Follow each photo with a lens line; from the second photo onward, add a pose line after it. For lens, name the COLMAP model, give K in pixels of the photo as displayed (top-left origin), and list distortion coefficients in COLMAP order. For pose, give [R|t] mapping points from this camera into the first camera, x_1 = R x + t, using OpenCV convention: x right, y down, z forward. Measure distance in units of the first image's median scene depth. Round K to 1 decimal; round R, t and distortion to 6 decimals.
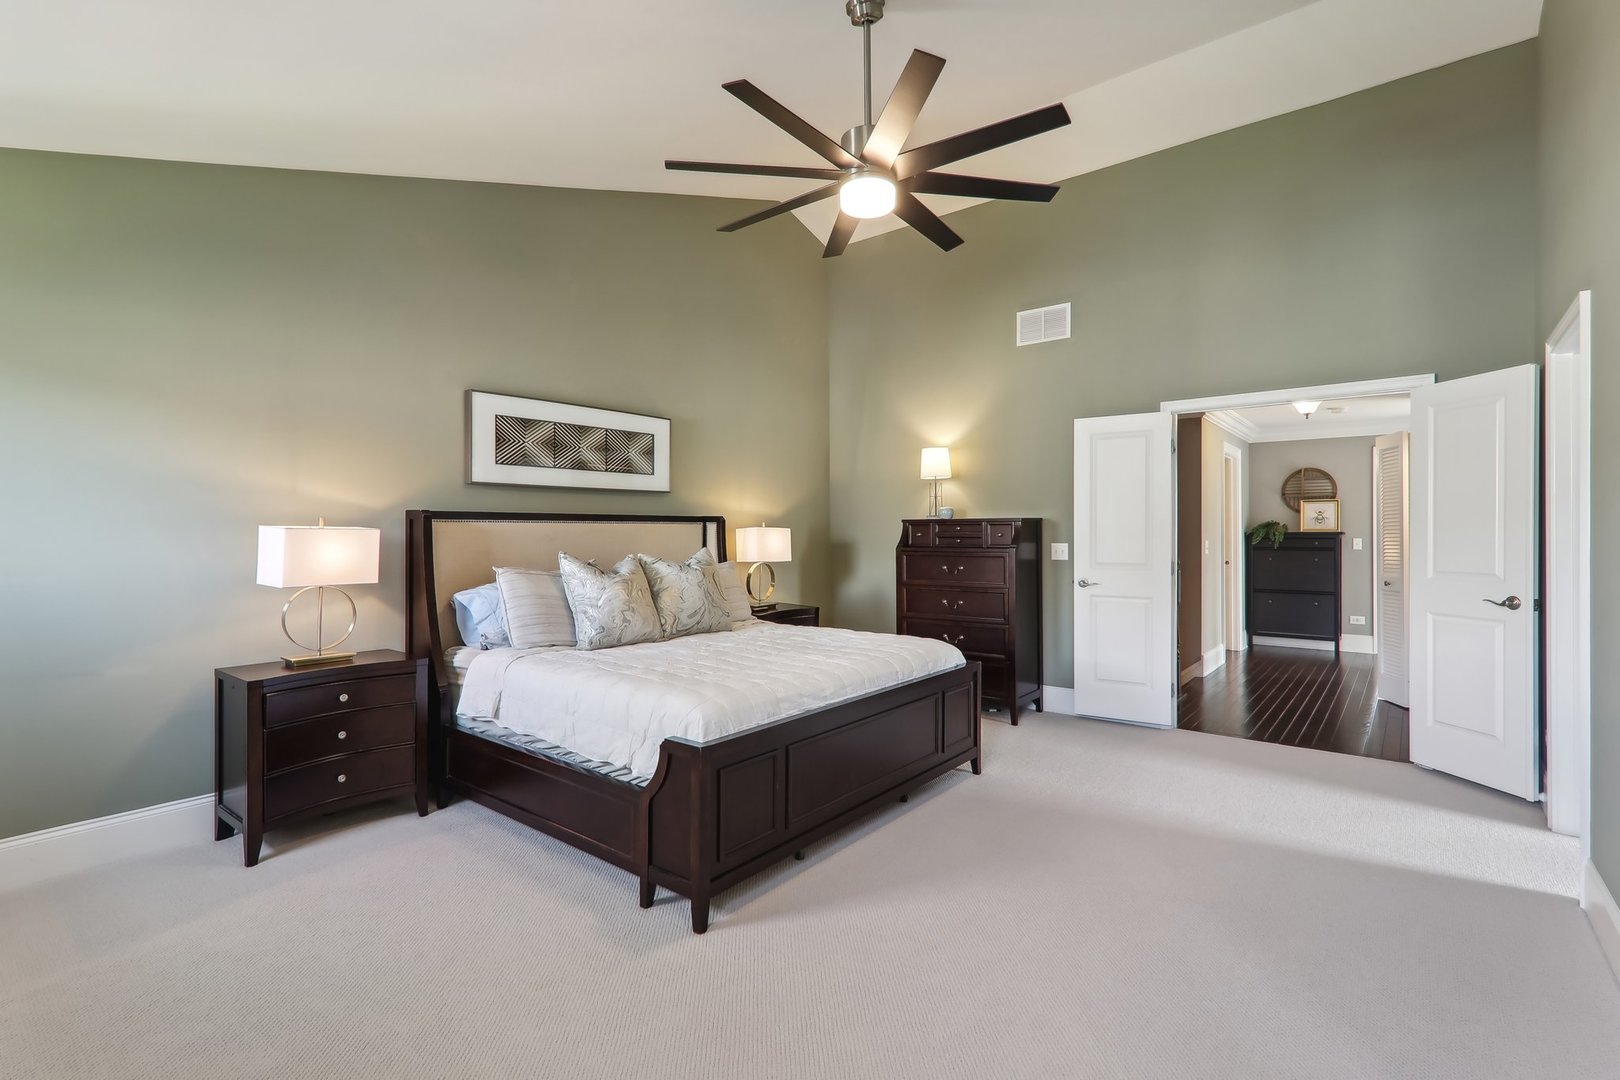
lens RADIAL K [[761.3, 0, 814.9], [0, 761.3, 526.4], [0, 0, 1]] dist [-0.017659, -0.000303]
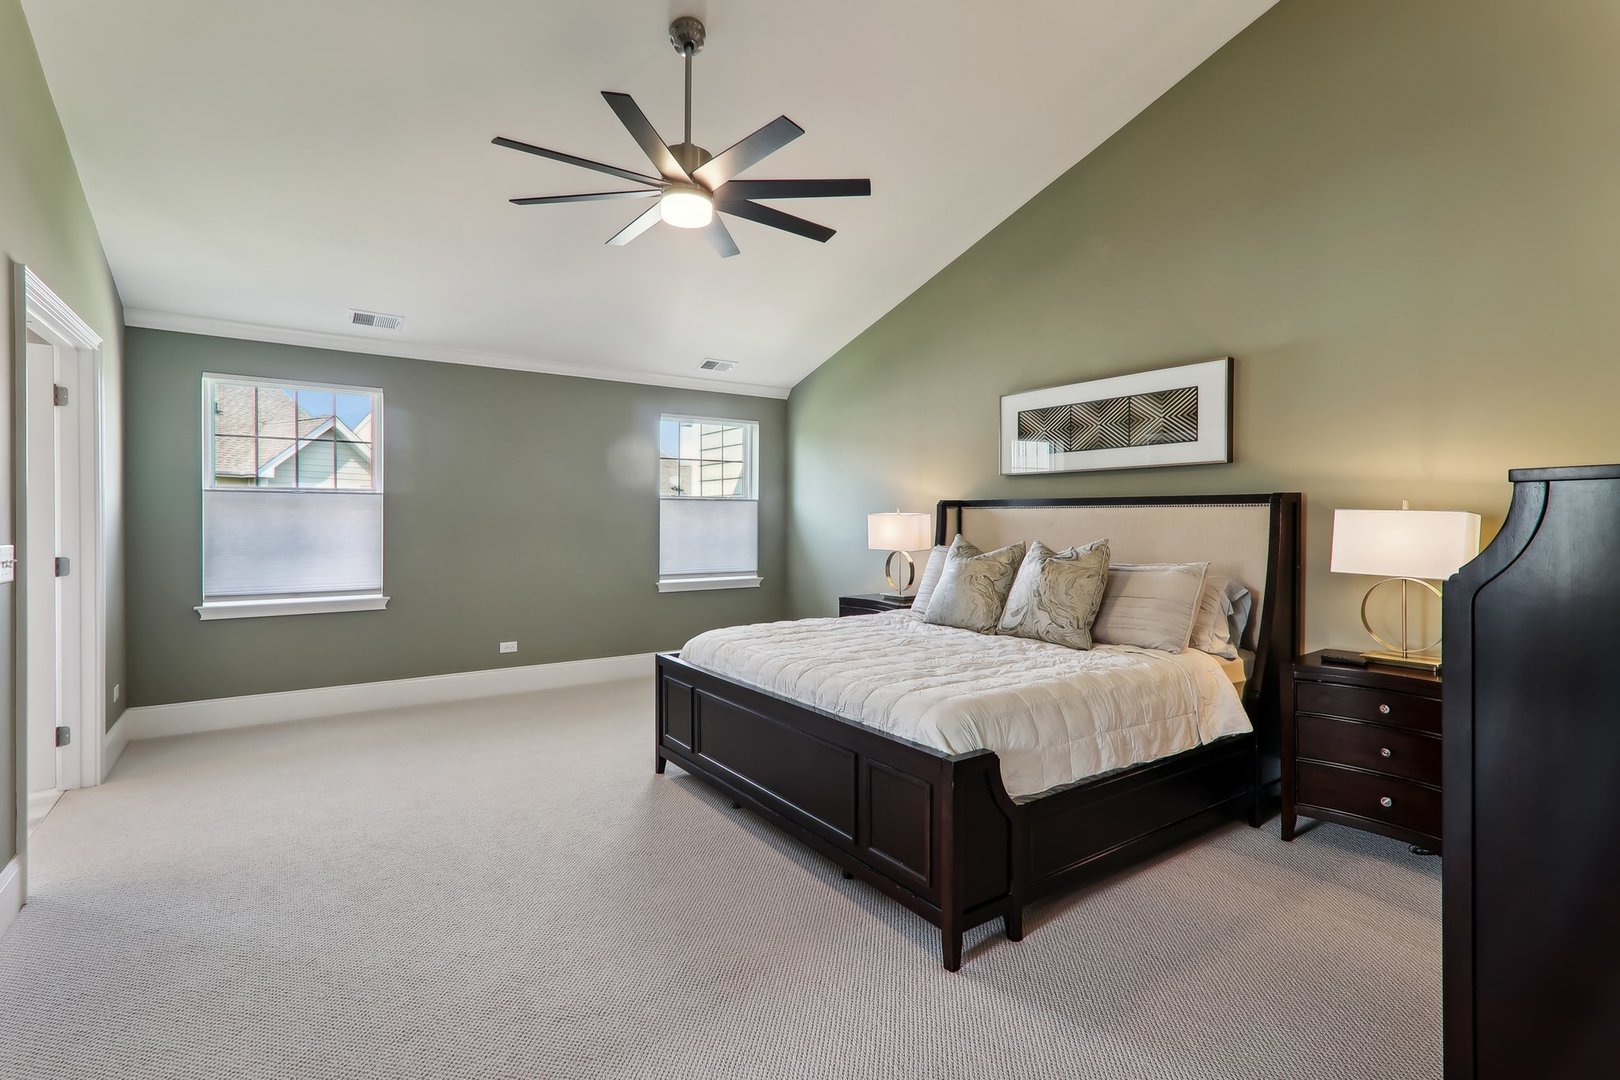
lens RADIAL K [[761.3, 0, 814.9], [0, 761.3, 526.4], [0, 0, 1]] dist [-0.017659, -0.000303]
pose [[-0.287977, 0.013929, -0.957536, 0.644079], [0.004337, 0.999903, 0.013241, 0.004688], [0.957627, -0.000340, -0.288009, 0.910603]]
